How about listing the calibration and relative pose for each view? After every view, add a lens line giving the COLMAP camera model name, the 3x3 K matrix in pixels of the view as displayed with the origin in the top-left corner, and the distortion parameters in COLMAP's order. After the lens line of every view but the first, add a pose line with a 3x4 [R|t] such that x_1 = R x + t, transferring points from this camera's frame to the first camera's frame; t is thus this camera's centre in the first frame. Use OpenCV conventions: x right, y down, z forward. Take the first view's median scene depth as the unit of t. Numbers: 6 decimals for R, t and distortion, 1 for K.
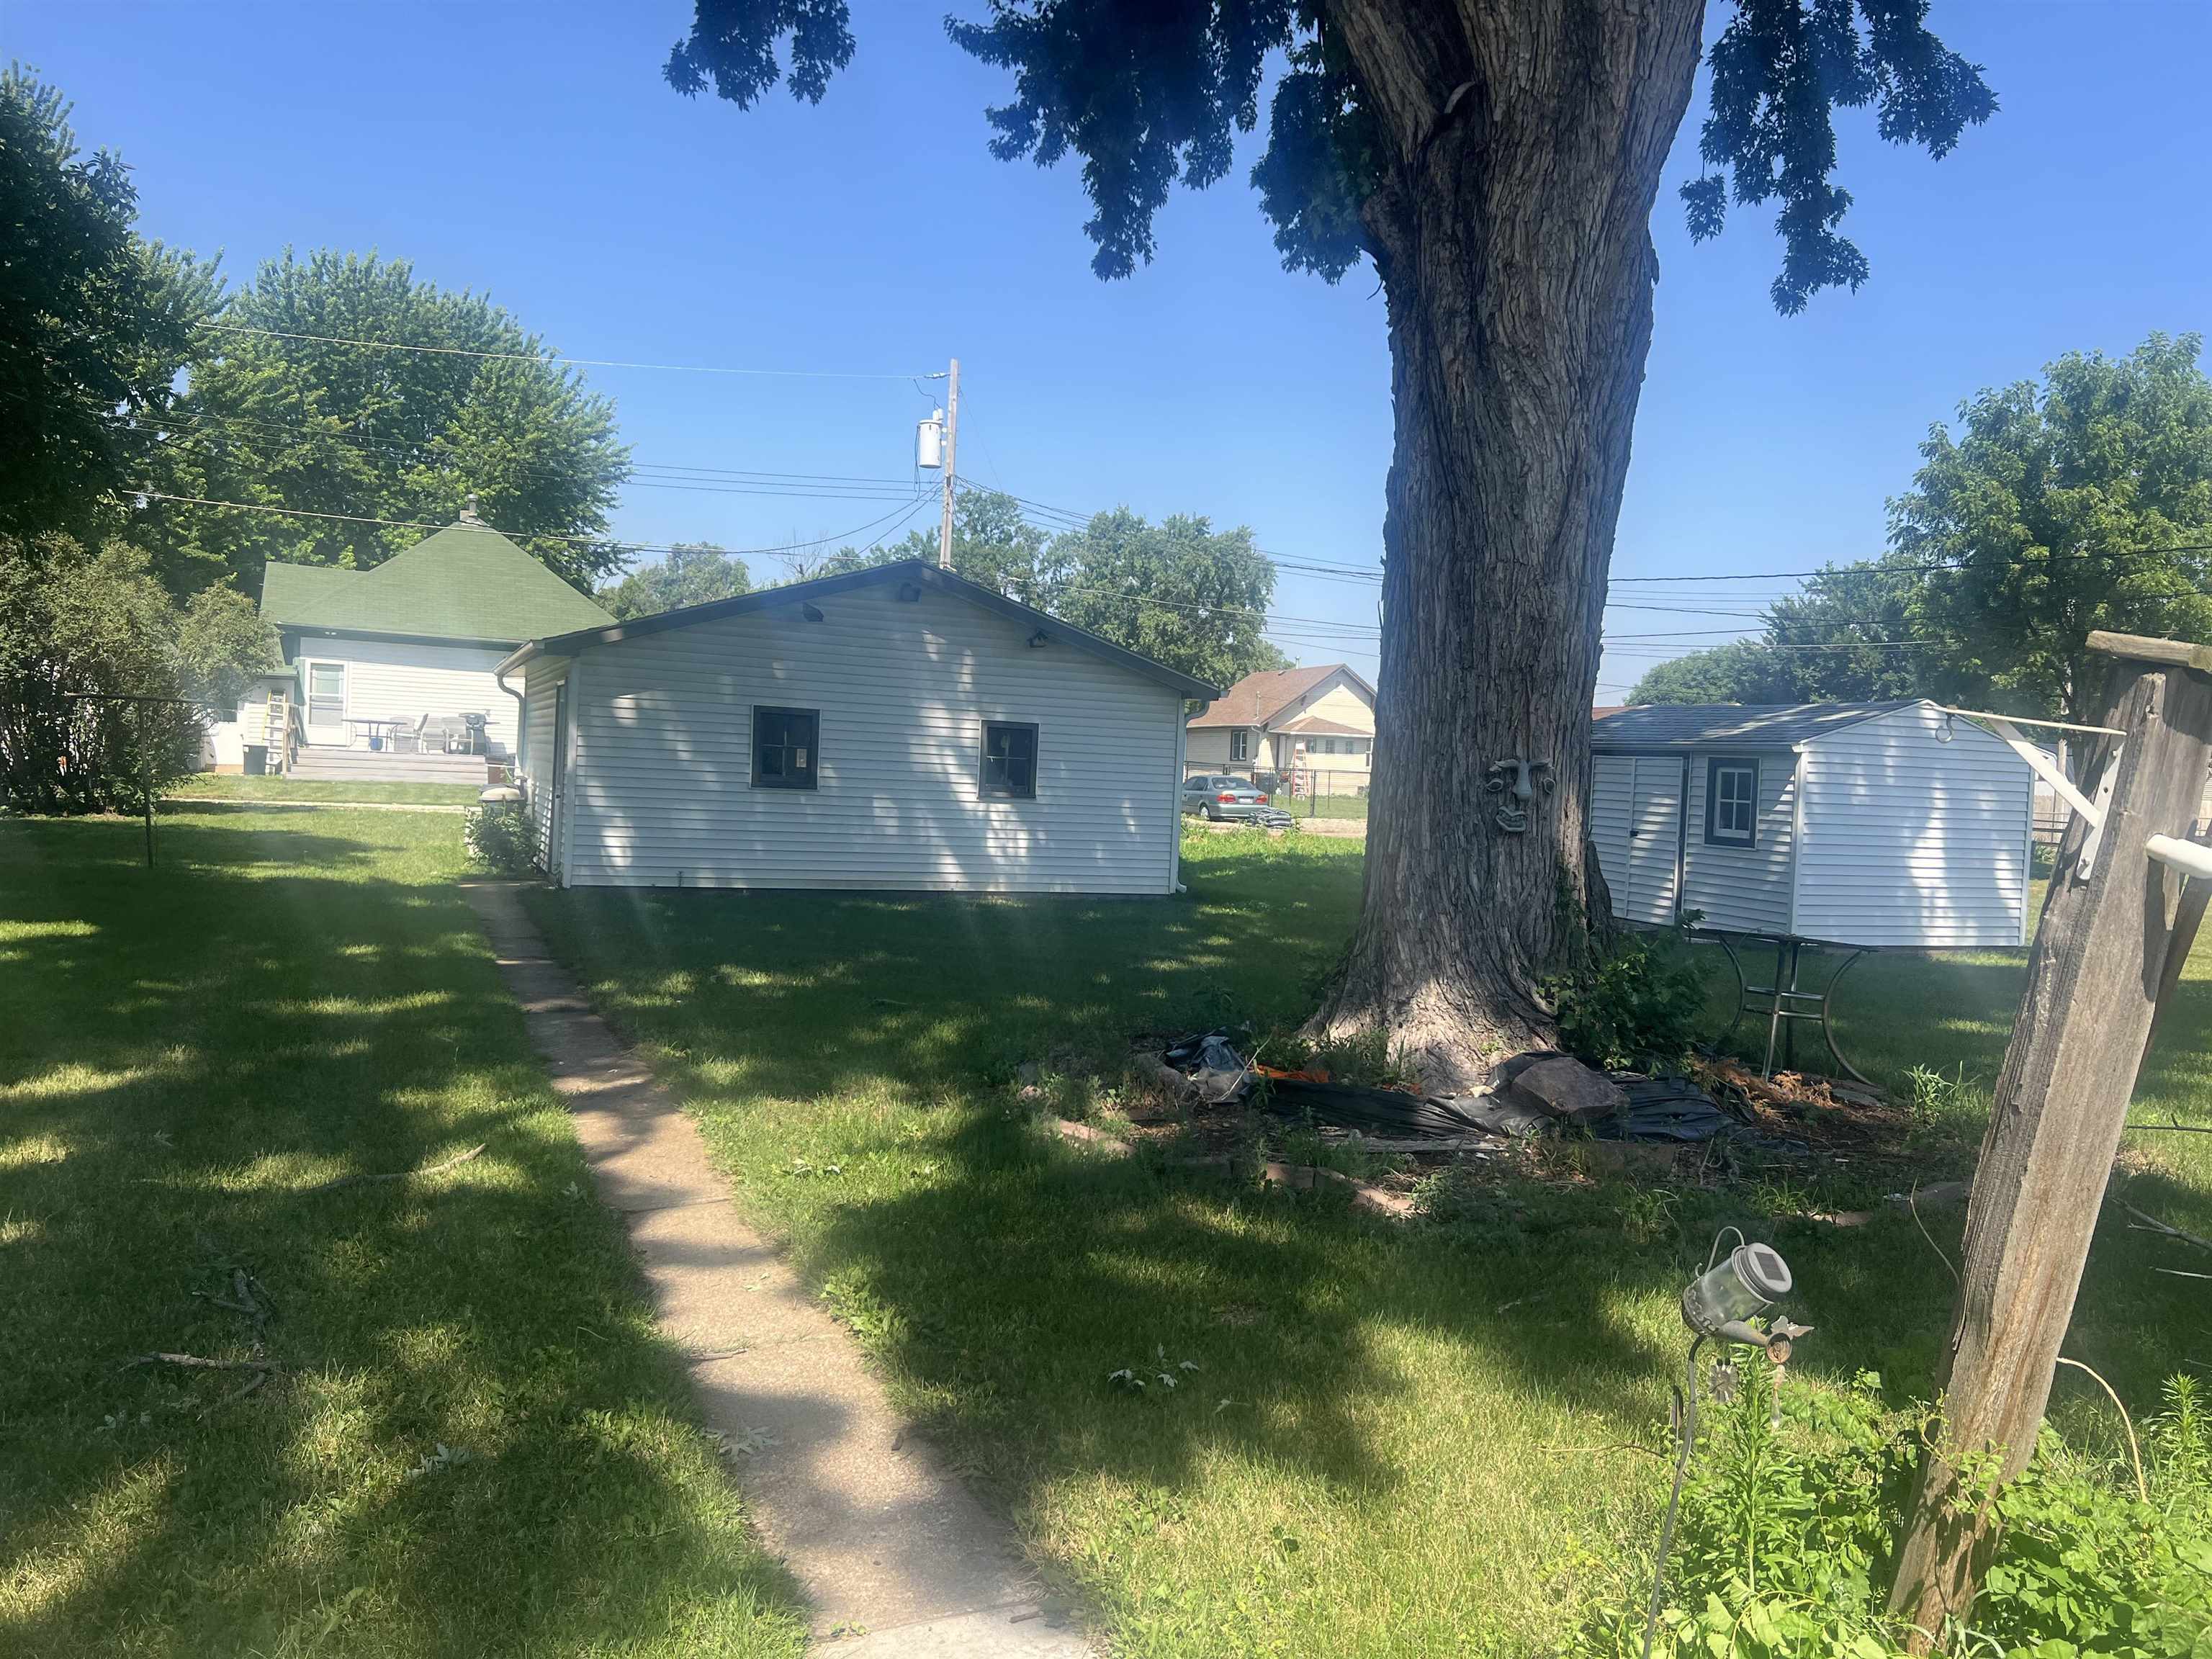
lens RADIAL K [[1661.2, 0, 1101.5], [0, 1661.2, 830.6], [0, 0, 1]] dist [0.045968, -0.056319]
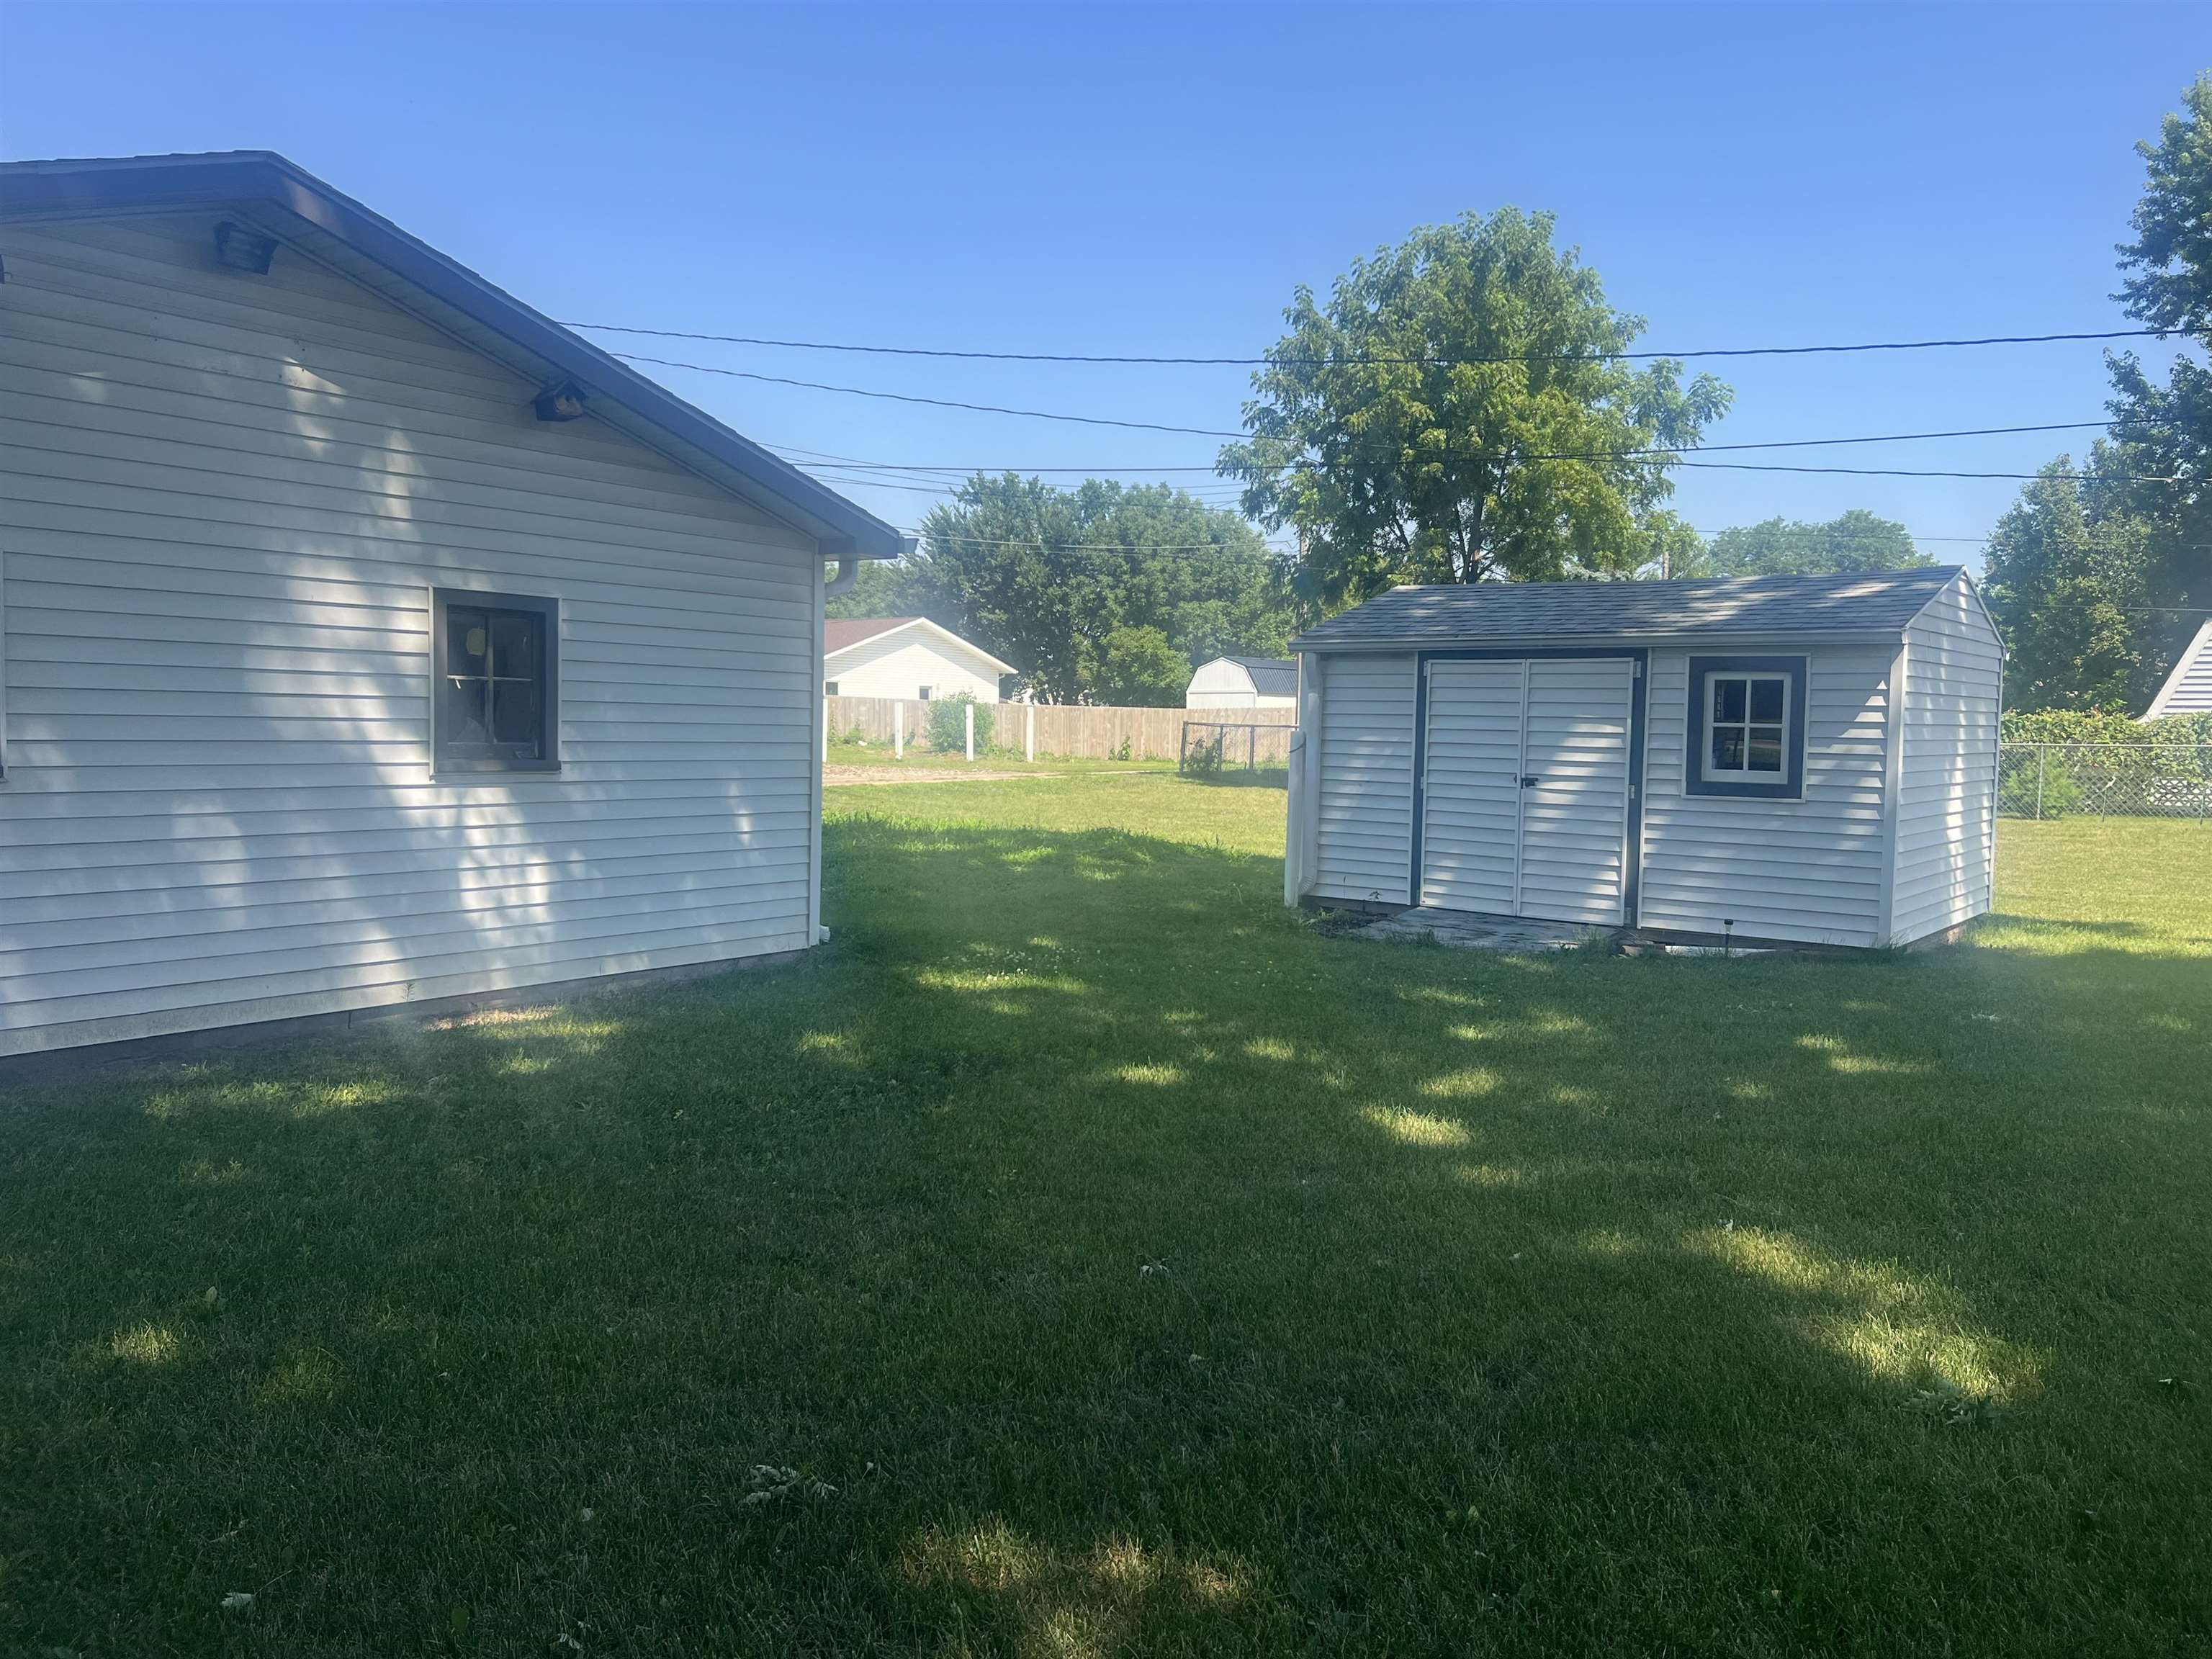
lens RADIAL K [[1722.4, 0, 1111.0], [0, 1722.4, 829.2], [0, 0, 1]] dist [0.043844, -0.065369]
pose [[0.849456, -0.065148, 0.523623, -0.158353], [0.043766, 0.997628, 0.053122, -0.022295], [-0.525842, -0.022208, 0.850292, 0.538109]]
